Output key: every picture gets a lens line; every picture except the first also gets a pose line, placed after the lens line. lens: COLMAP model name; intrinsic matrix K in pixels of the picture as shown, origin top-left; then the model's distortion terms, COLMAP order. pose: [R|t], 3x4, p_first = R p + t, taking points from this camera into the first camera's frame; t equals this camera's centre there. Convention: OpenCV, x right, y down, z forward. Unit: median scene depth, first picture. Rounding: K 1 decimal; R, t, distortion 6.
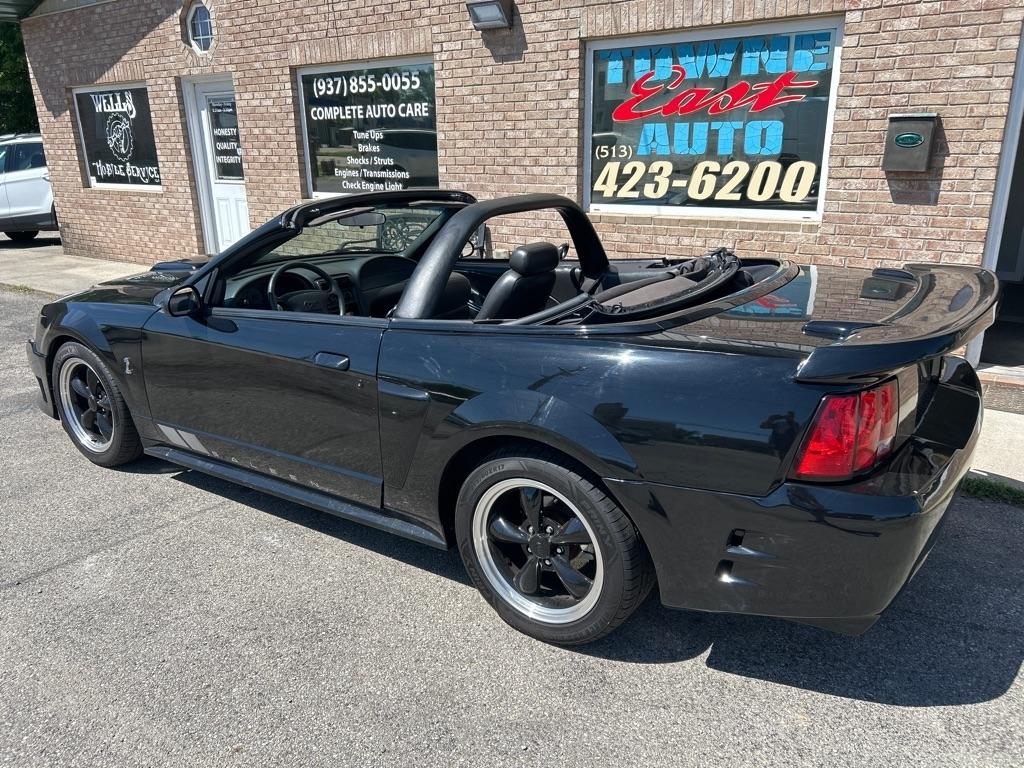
lens RADIAL K [[770.5, 0, 509.8], [0, 770.5, 383.3], [0, 0, 1]] dist [0.046948, -0.048922]
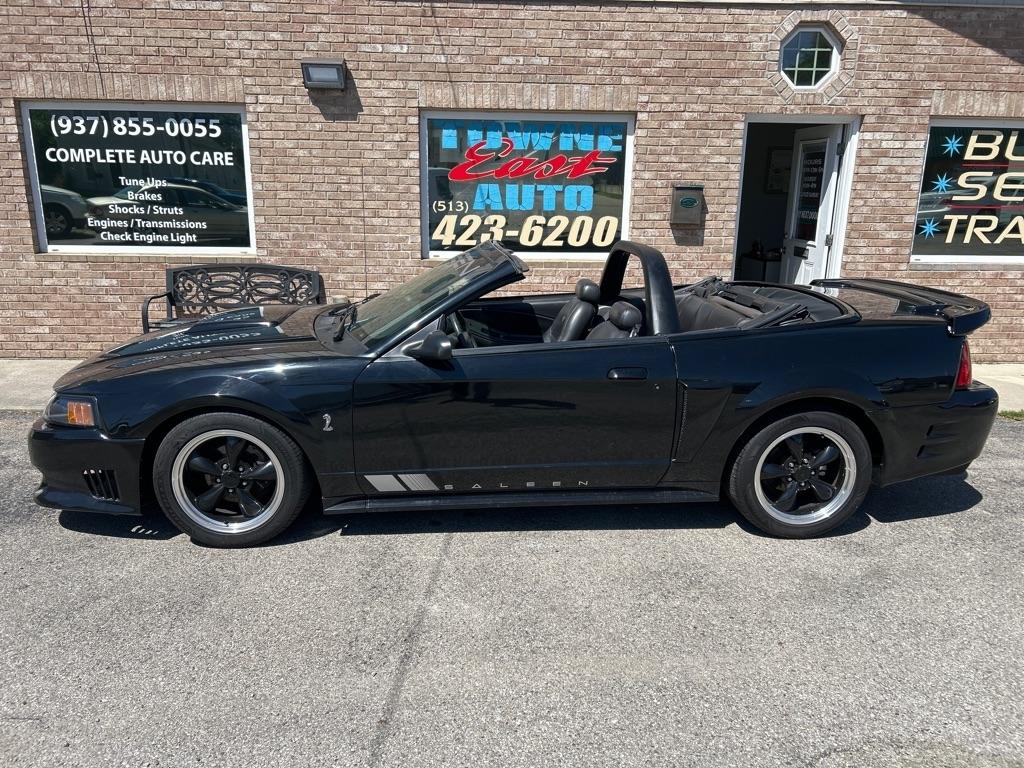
lens RADIAL K [[768.5, 0, 512.6], [0, 768.5, 388.0], [0, 0, 1]] dist [0.050525, -0.052419]
pose [[0.787113, -0.128617, 0.603251, -0.545740], [0.161499, 0.986873, -0.000314, -0.016718], [-0.595291, 0.097672, 0.797552, 0.055965]]
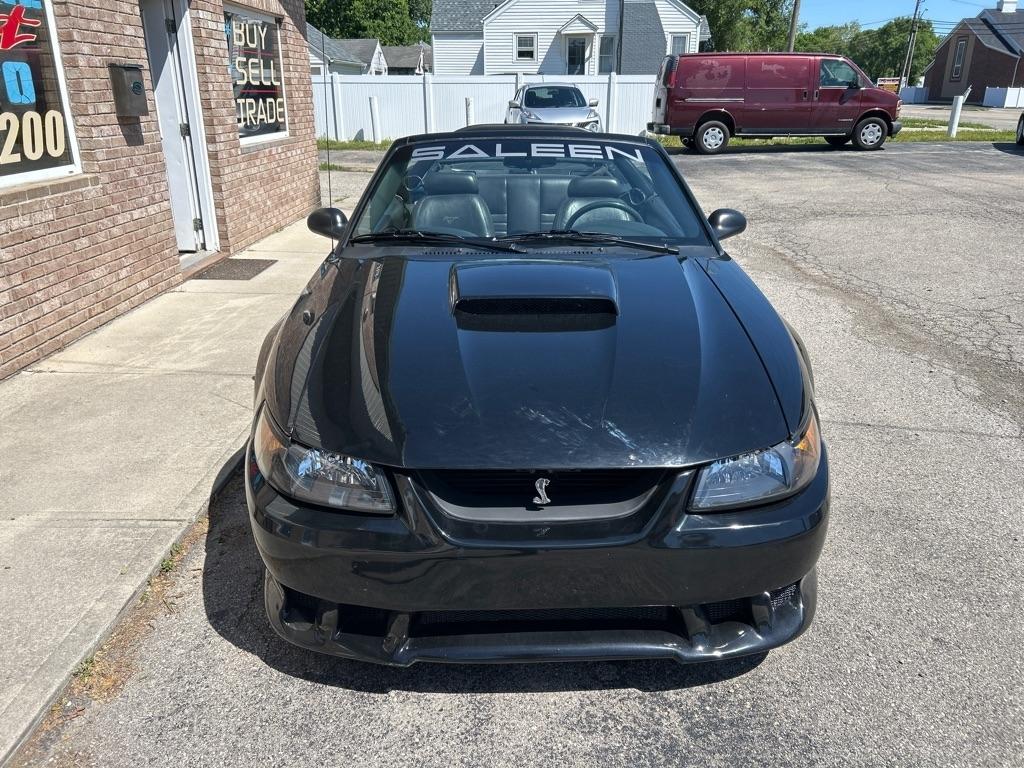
lens RADIAL K [[769.3, 0, 512.0], [0, 769.3, 384.0], [0, 0, 1]] dist [0.056092, -0.057928]
pose [[-0.560104, -0.280744, 0.779402, -0.655280], [0.255449, 0.836451, 0.484867, -0.294049], [-0.788054, 0.470673, -0.396784, 0.992089]]
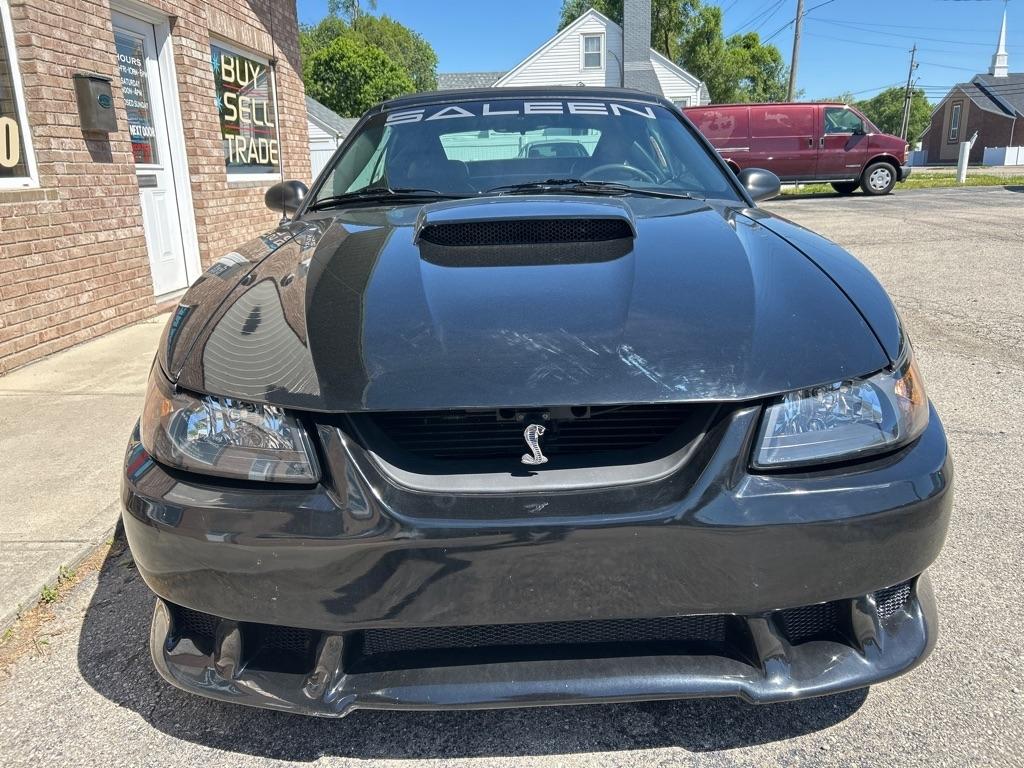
lens RADIAL K [[771.0, 0, 512.1], [0, 771.0, 380.1], [0, 0, 1]] dist [0.044910, -0.045442]
pose [[-0.552793, -0.190266, 0.811307, -0.592904], [0.284342, 0.872088, 0.398260, -0.199130], [-0.783307, 0.450844, -0.427984, 0.965302]]
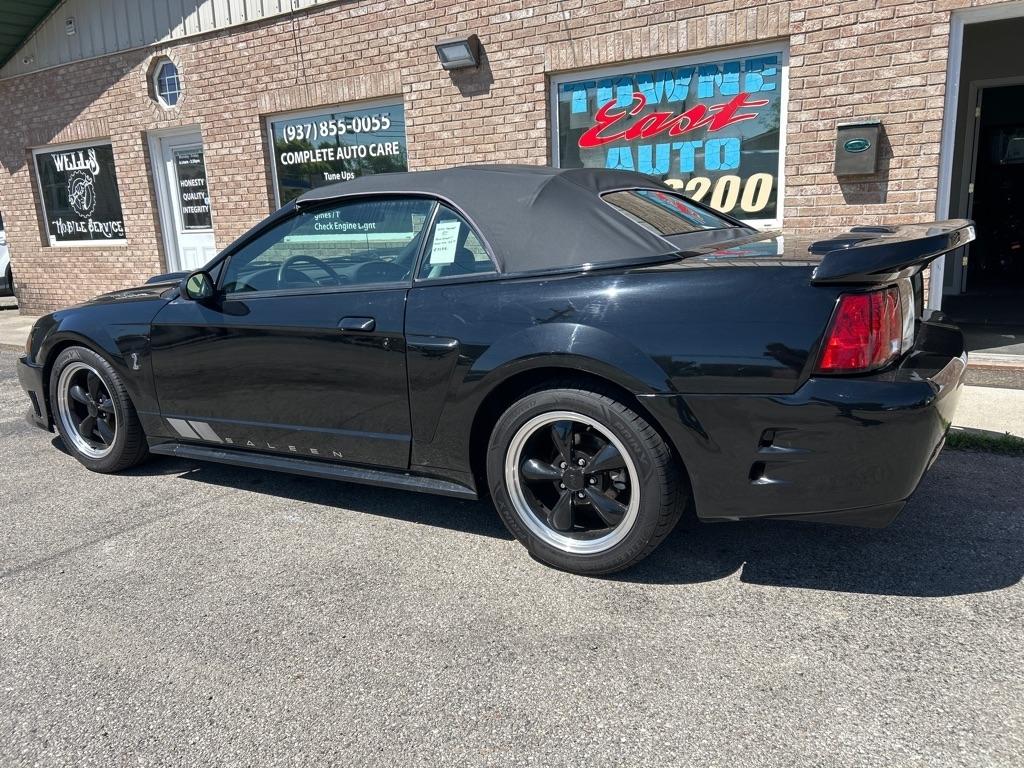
lens RADIAL K [[769.4, 0, 510.0], [0, 769.4, 381.7], [0, 0, 1]] dist [0.043750, -0.043516]
pose [[0.996814, -0.044029, 0.066501, -0.047294], [0.049909, 0.994734, -0.089518, 0.072422], [-0.062210, 0.092551, 0.993763, -0.015508]]
